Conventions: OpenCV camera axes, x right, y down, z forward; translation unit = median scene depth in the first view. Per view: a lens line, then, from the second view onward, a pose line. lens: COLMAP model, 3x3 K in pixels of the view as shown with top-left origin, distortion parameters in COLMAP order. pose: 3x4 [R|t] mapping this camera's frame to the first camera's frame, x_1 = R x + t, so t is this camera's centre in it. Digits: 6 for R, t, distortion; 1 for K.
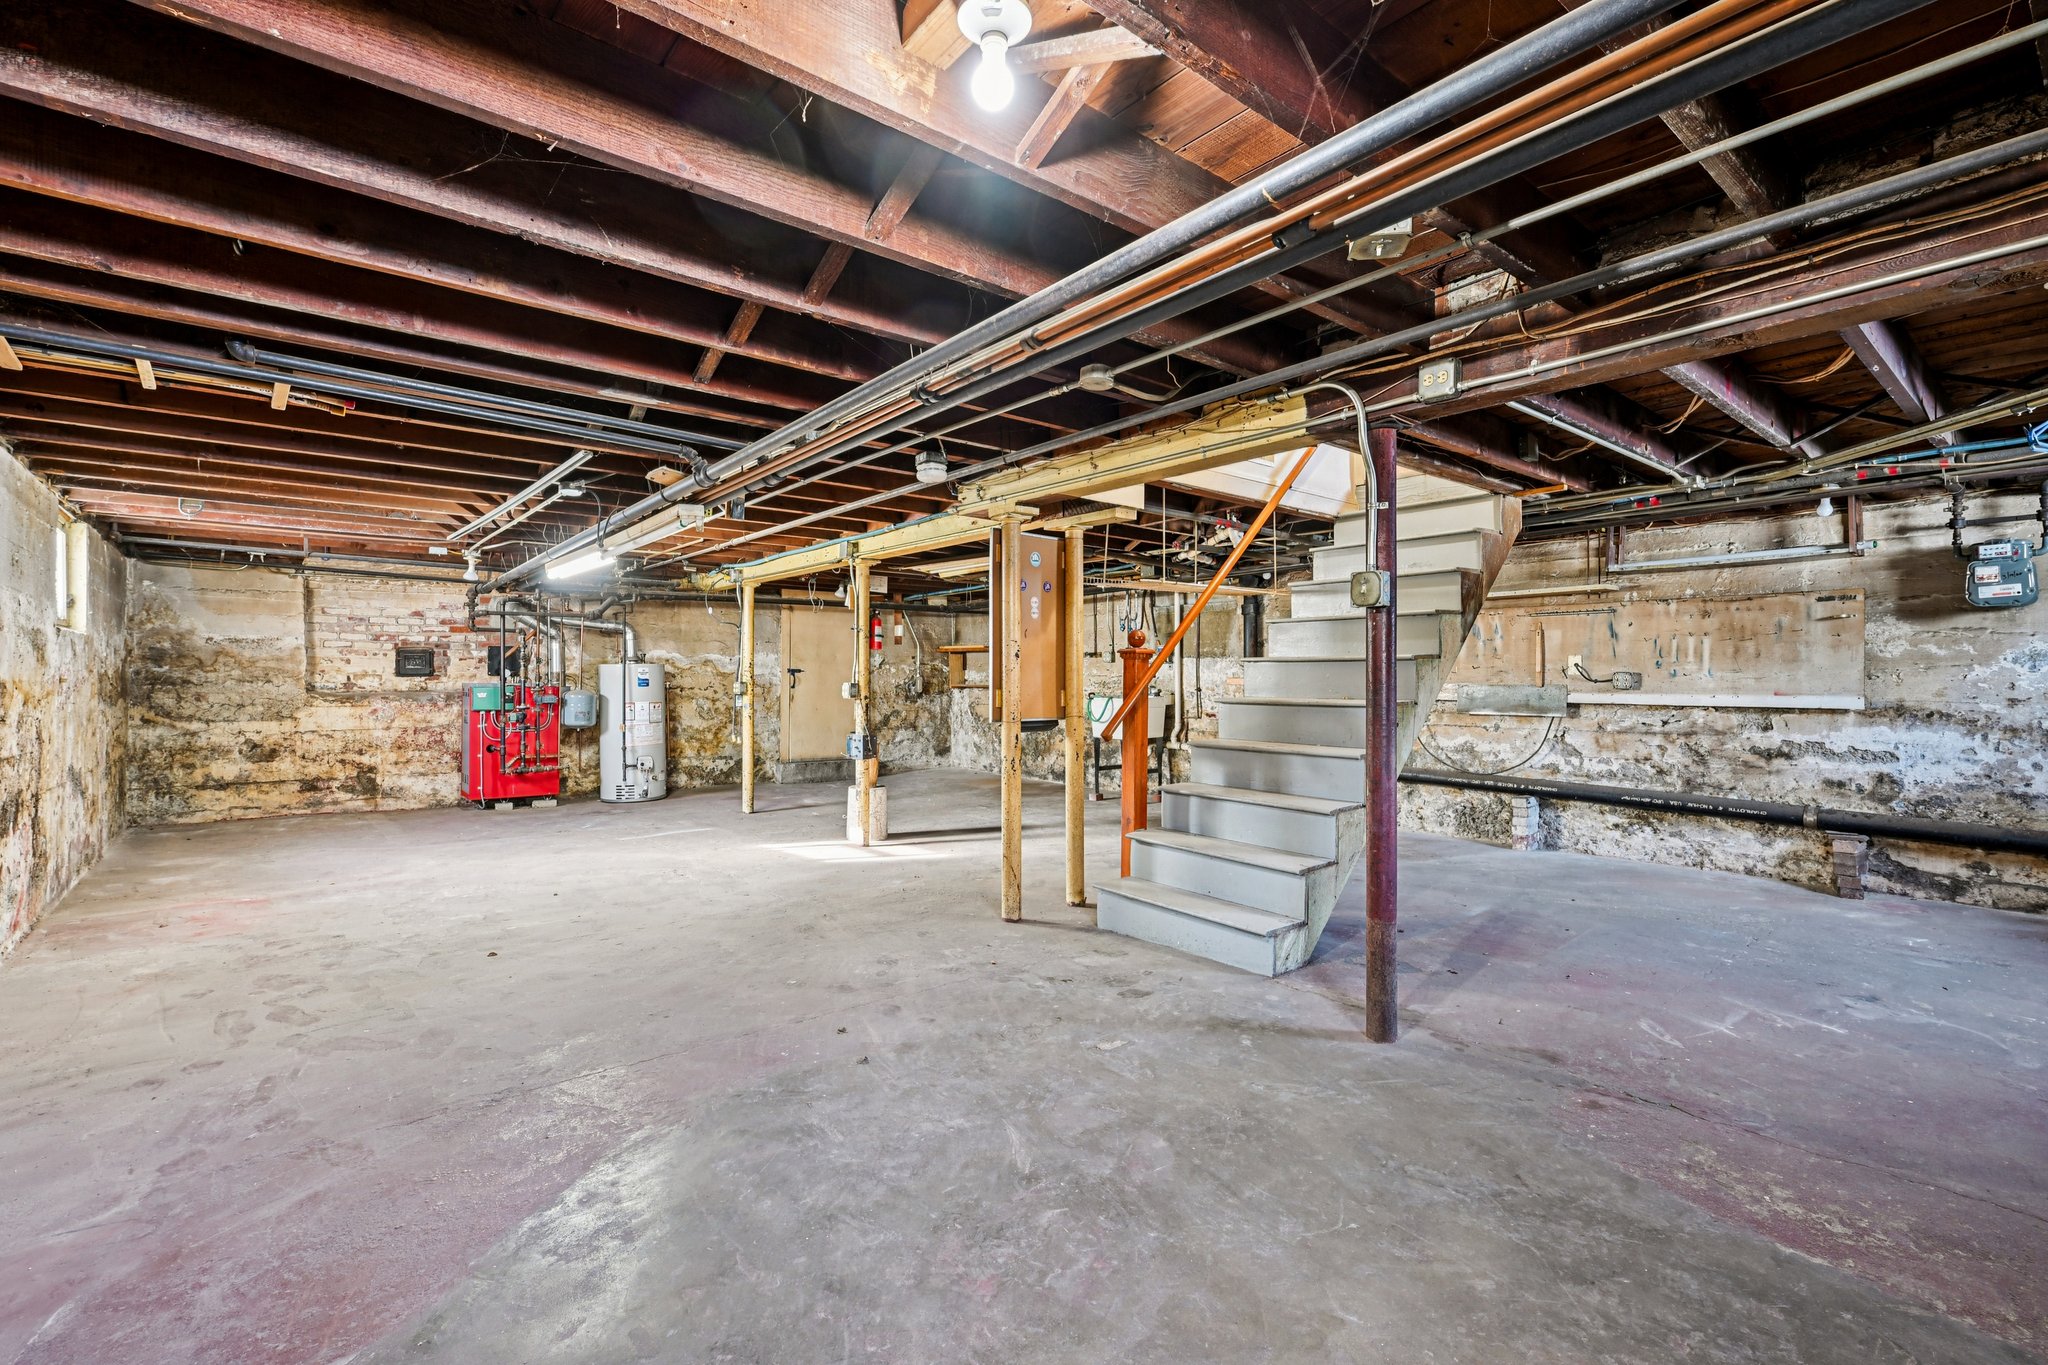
lens RADIAL K [[914.3, 0, 1022.1], [0, 914.3, 680.5], [0, 0, 1]] dist [0.001288, -0.001040]
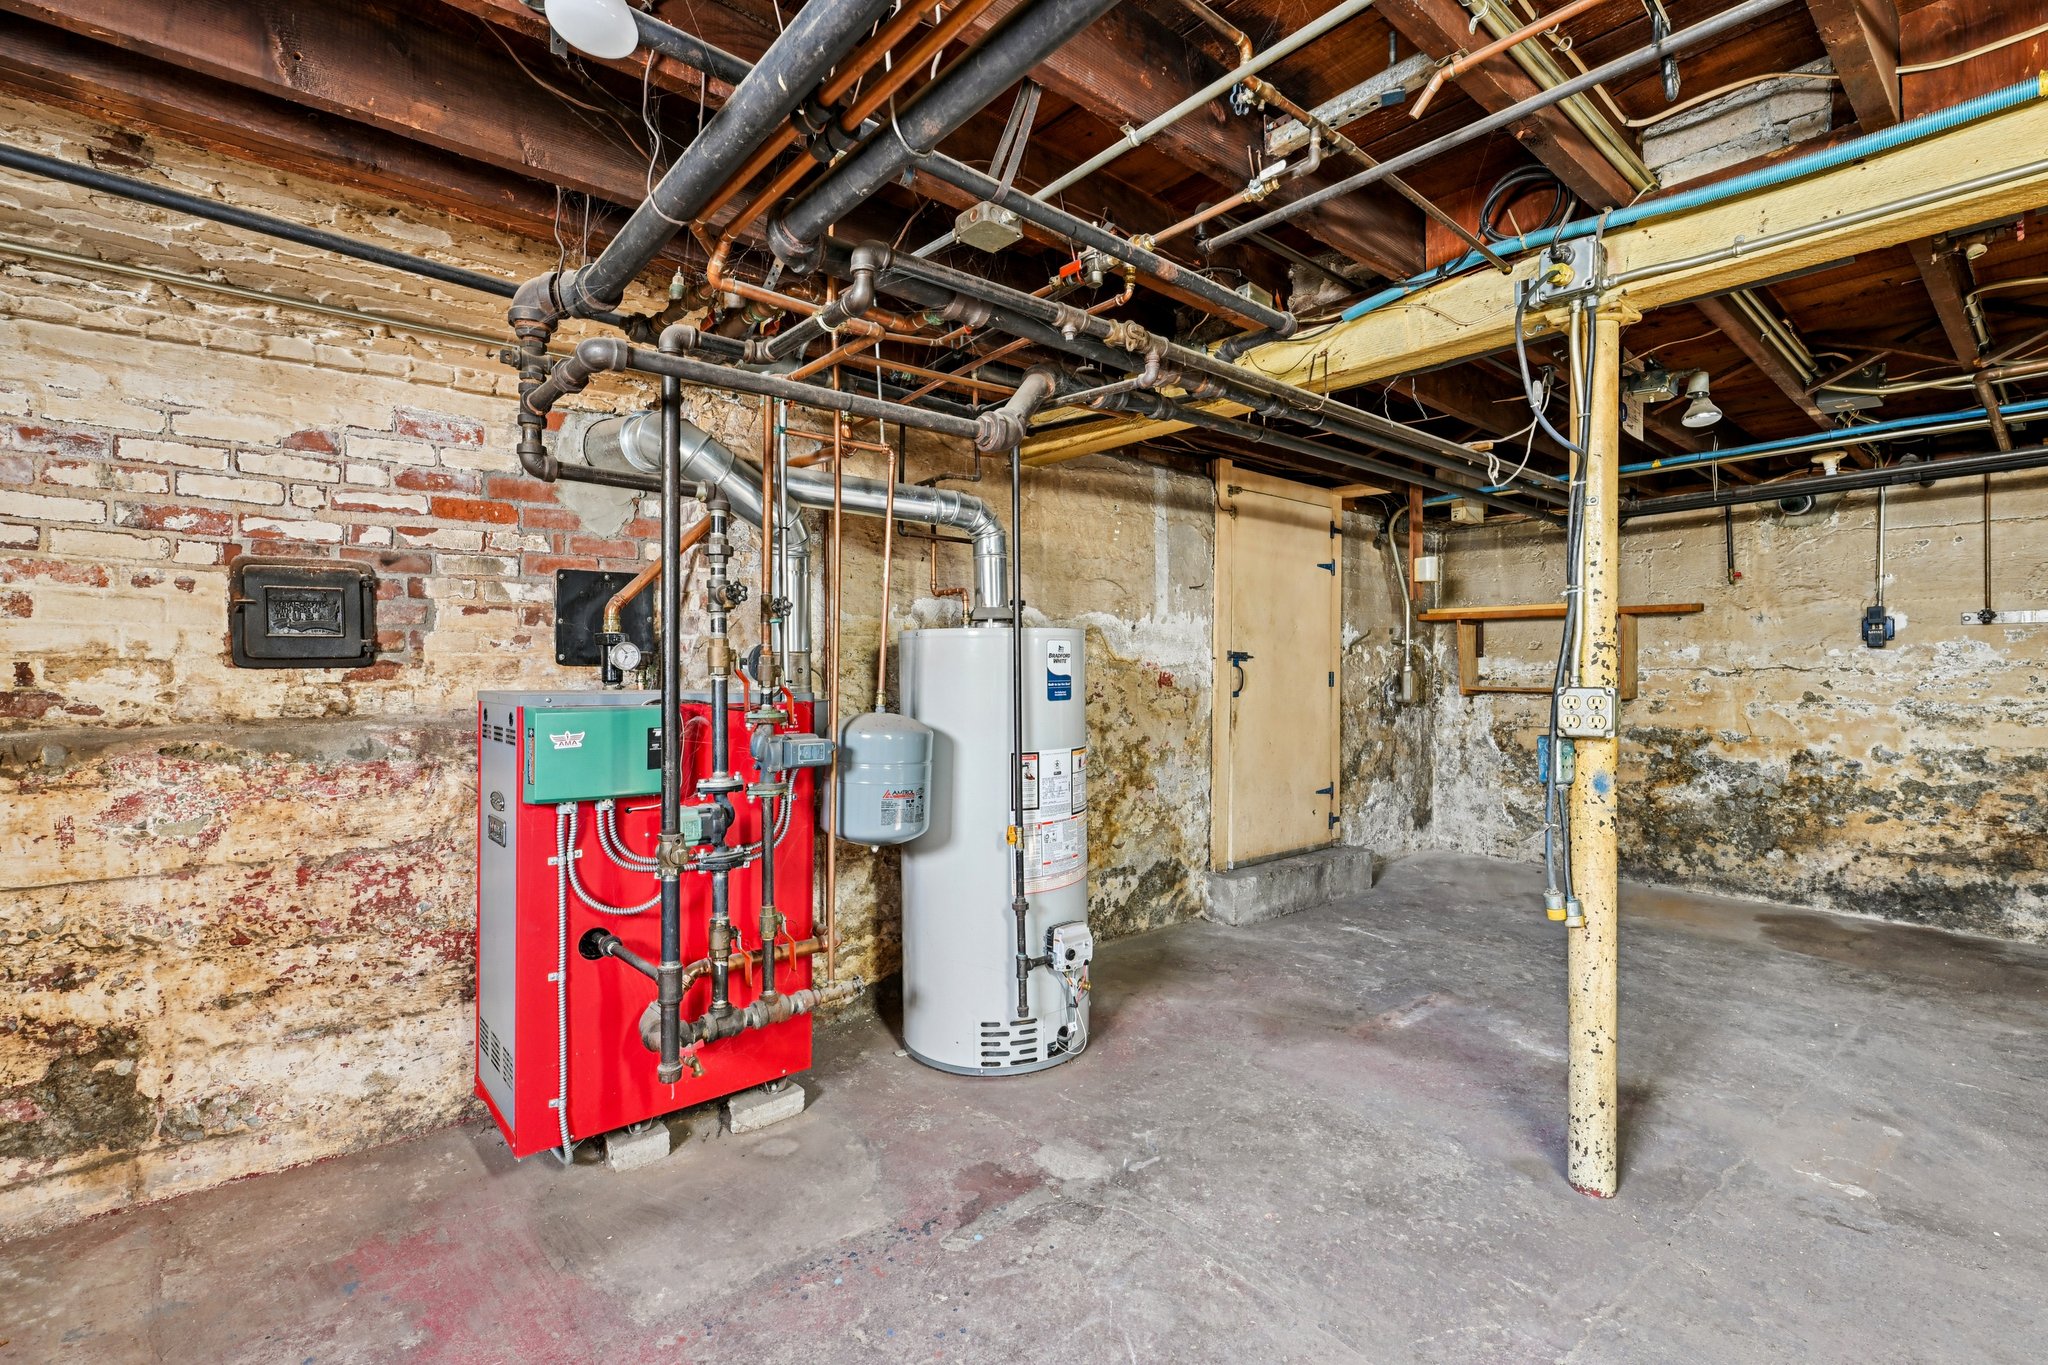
lens RADIAL K [[914.3, 0, 1023.6], [0, 914.3, 677.1], [0, 0, 1]] dist [0.001288, -0.001040]
pose [[0.999308, 0.002958, 0.037077, -0.464564], [-0.003155, 0.999981, 0.005264, -0.003493], [-0.037060, -0.005378, 0.999299, 0.727518]]
